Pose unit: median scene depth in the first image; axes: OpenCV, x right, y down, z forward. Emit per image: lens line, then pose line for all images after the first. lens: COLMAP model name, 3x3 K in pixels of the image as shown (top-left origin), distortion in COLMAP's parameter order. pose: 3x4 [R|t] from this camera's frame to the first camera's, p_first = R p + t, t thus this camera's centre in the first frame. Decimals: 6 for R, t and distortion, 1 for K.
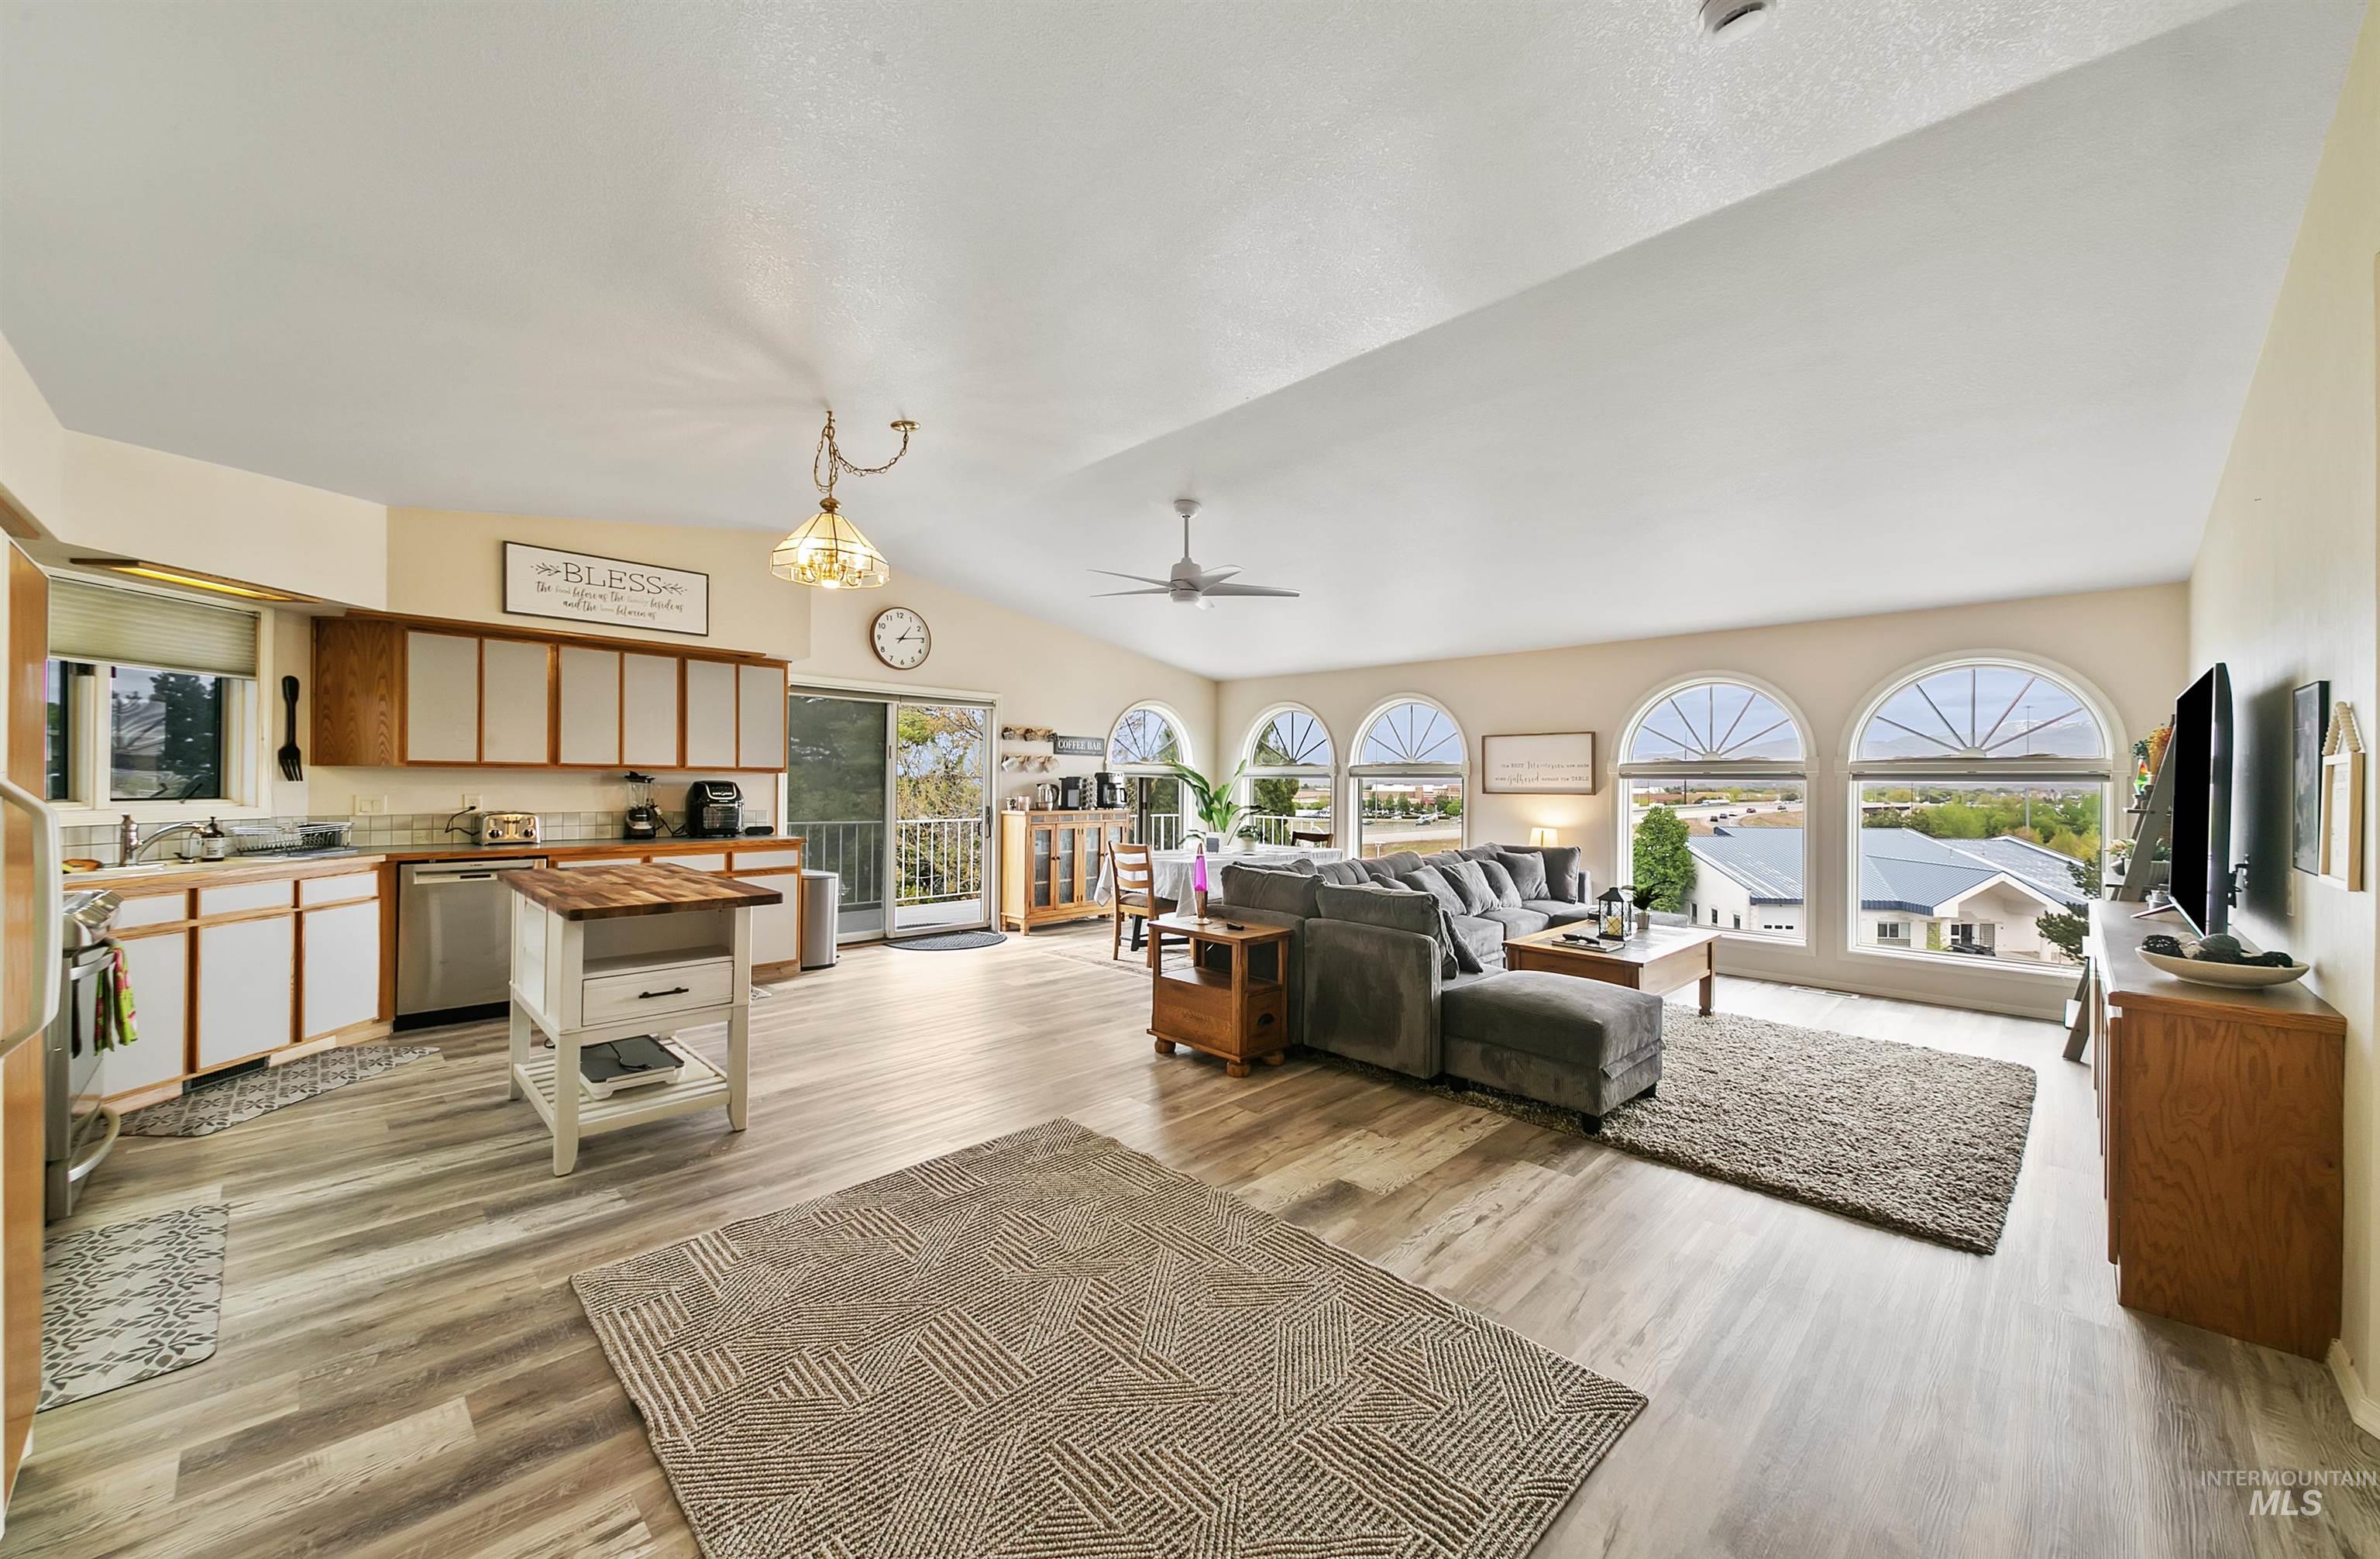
lens RADIAL K [[870.1, 0, 1193.8], [0, 870.1, 783.2], [0, 0, 1]] dist [0.025270, -0.010939]
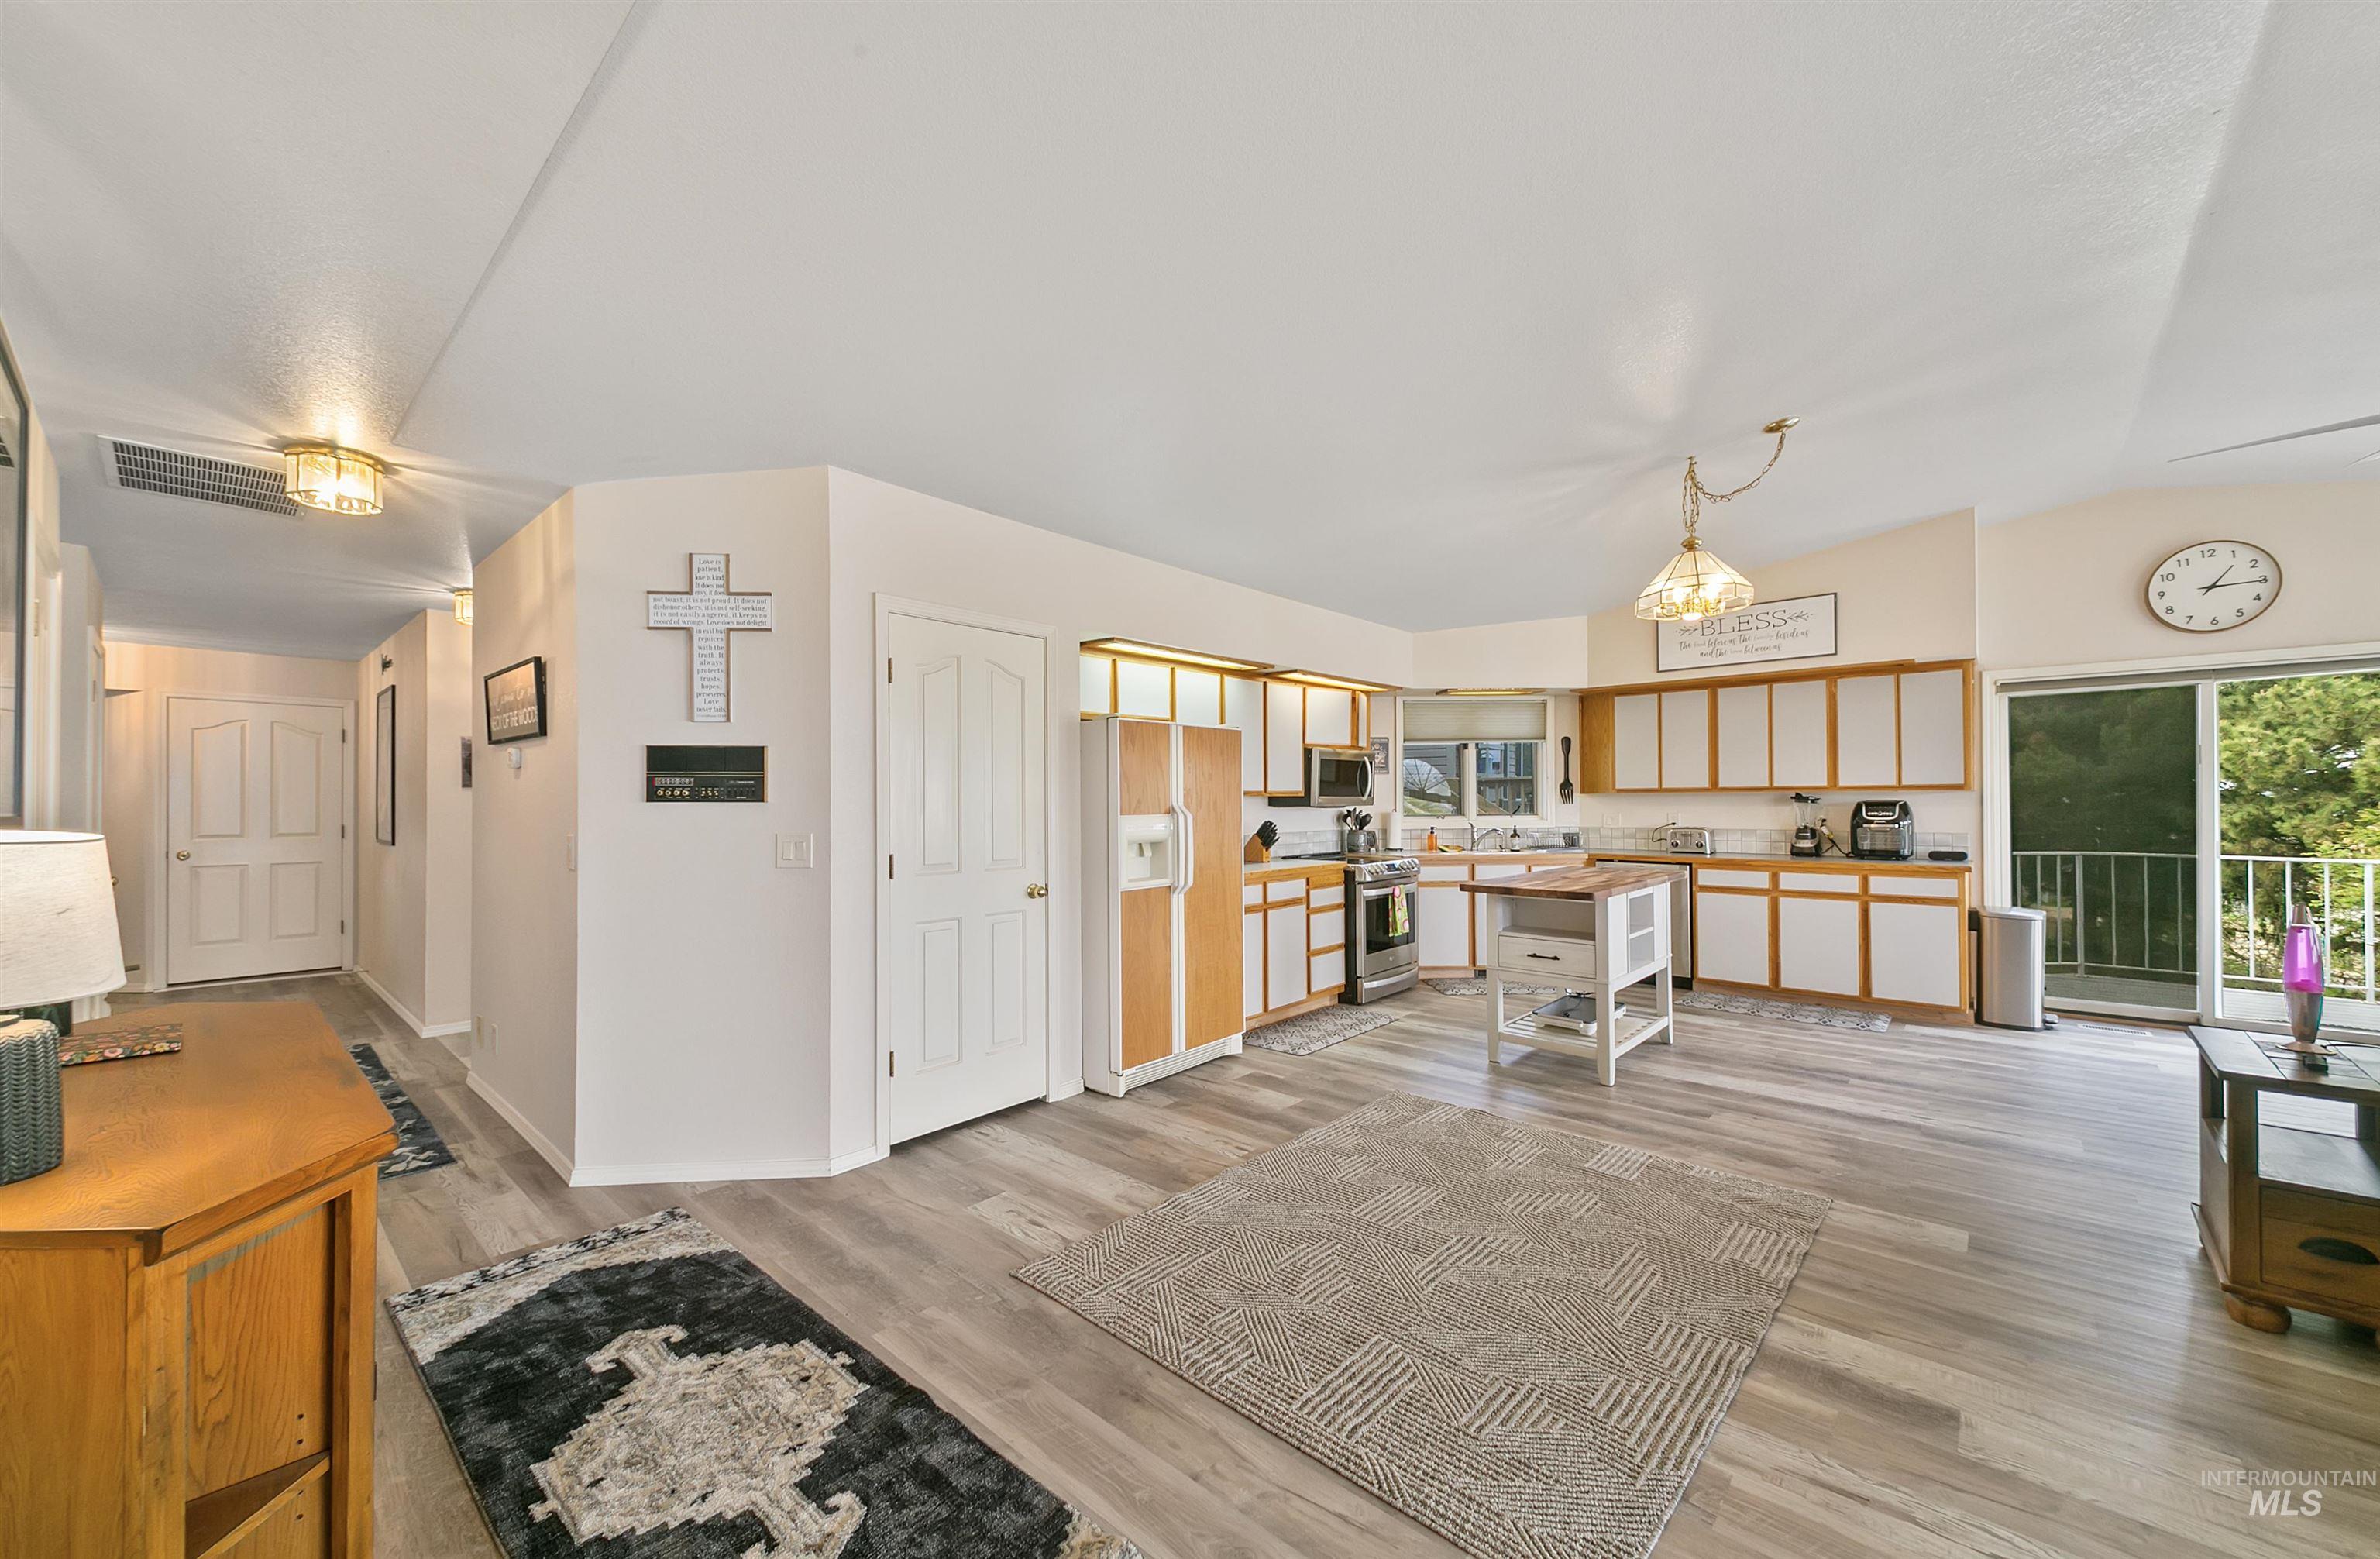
lens RADIAL K [[897.2, 0, 1183.6], [0, 897.2, 797.5], [0, 0, 1]] dist [0.016043, -0.004674]
pose [[0.038552, -0.014974, -0.999144, 0.424315], [0.007121, 0.999866, -0.014710, 0.003932], [0.999231, -0.006548, 0.038653, 0.210645]]
